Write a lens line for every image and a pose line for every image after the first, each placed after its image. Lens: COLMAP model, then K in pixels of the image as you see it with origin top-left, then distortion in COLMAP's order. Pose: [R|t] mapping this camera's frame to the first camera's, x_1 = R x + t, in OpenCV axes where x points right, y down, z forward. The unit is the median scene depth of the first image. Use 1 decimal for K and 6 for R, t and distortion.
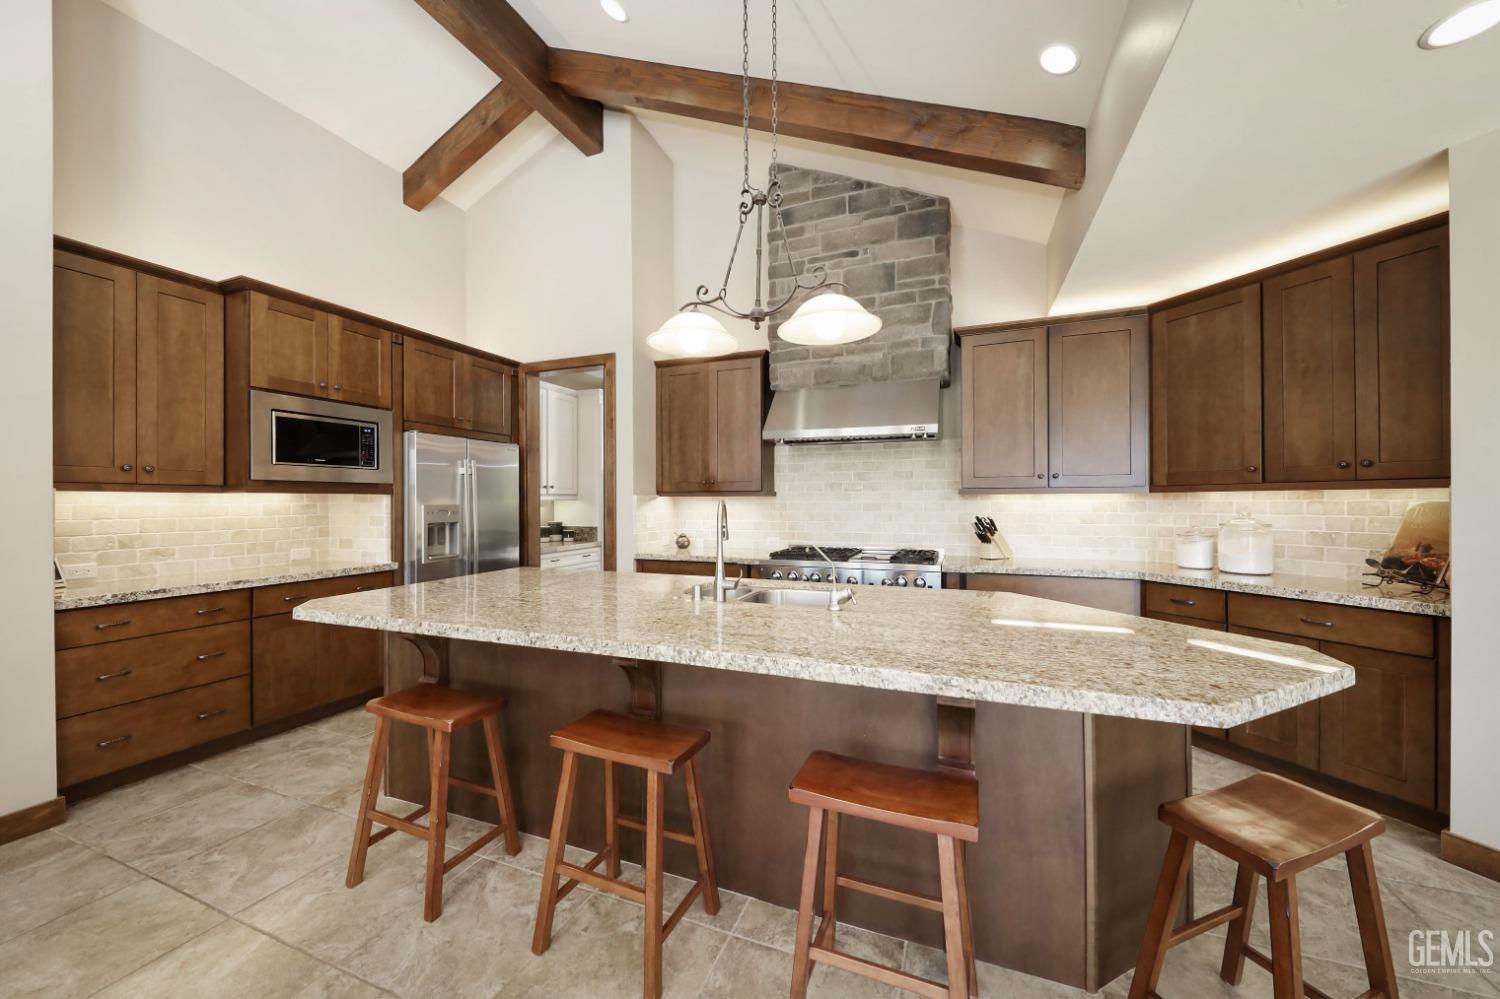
lens RADIAL K [[512.3, 0, 779.8], [0, 512.3, 500.2], [0, 0, 1]] dist [0.001012, -0.000185]
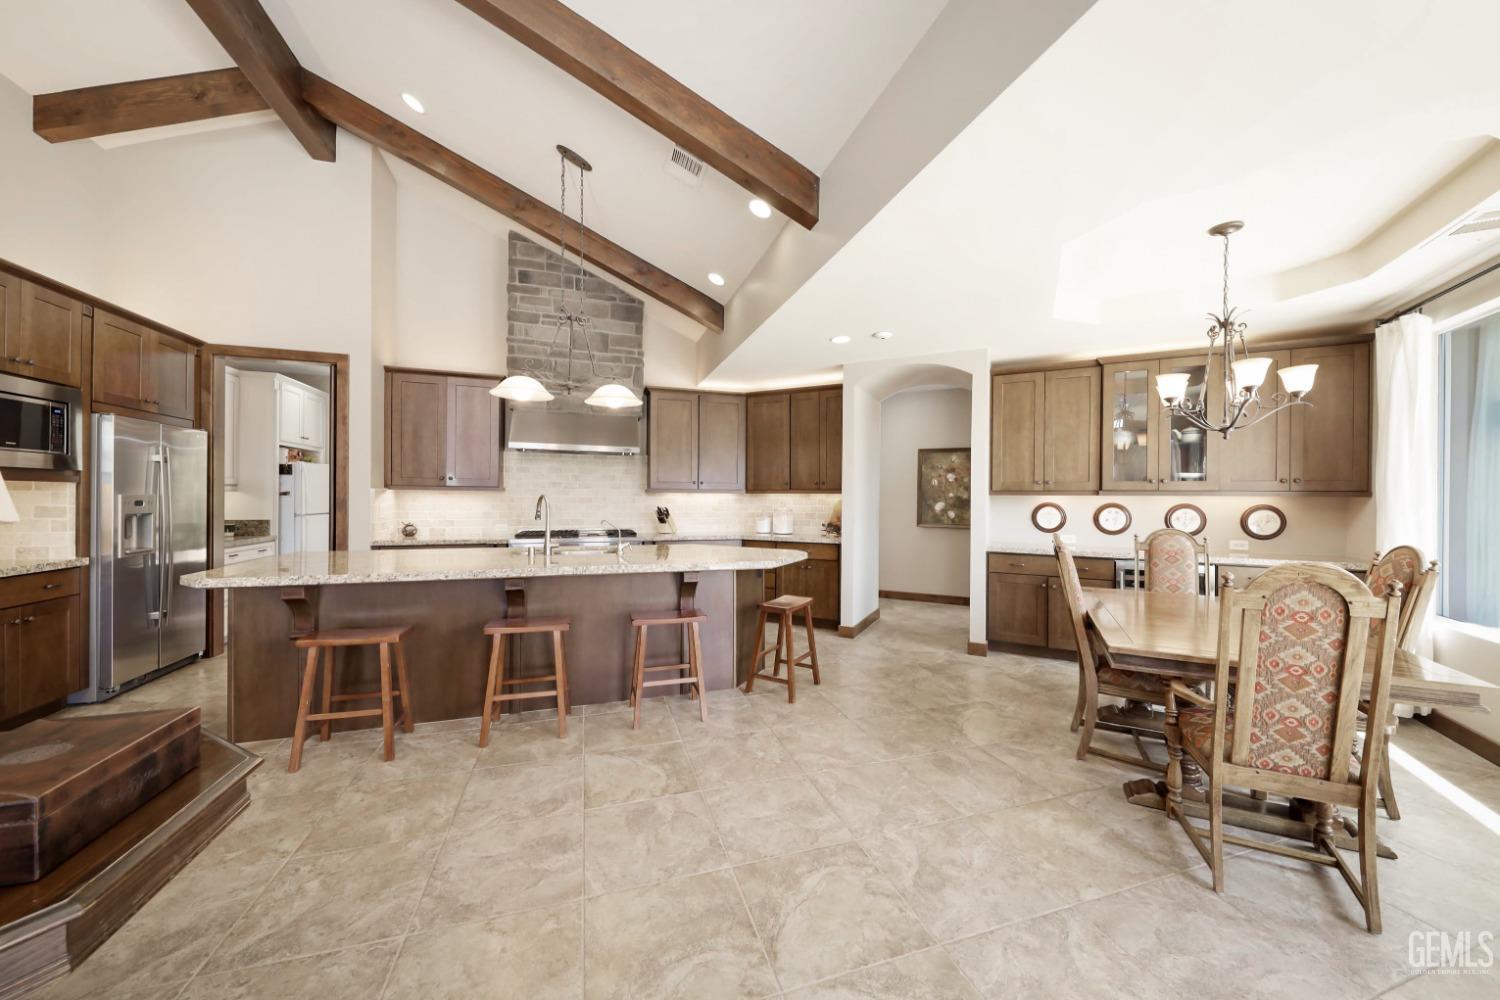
lens RADIAL K [[551.0, 0, 754.9], [0, 551.0, 499.3], [0, 0, 1]] dist [0.001865, -0.000152]
pose [[0.778930, 0.007960, 0.627060, -0.437558], [-0.012689, 0.999915, 0.003070, 0.000381], [-0.626982, -0.010348, 0.778965, -0.500347]]
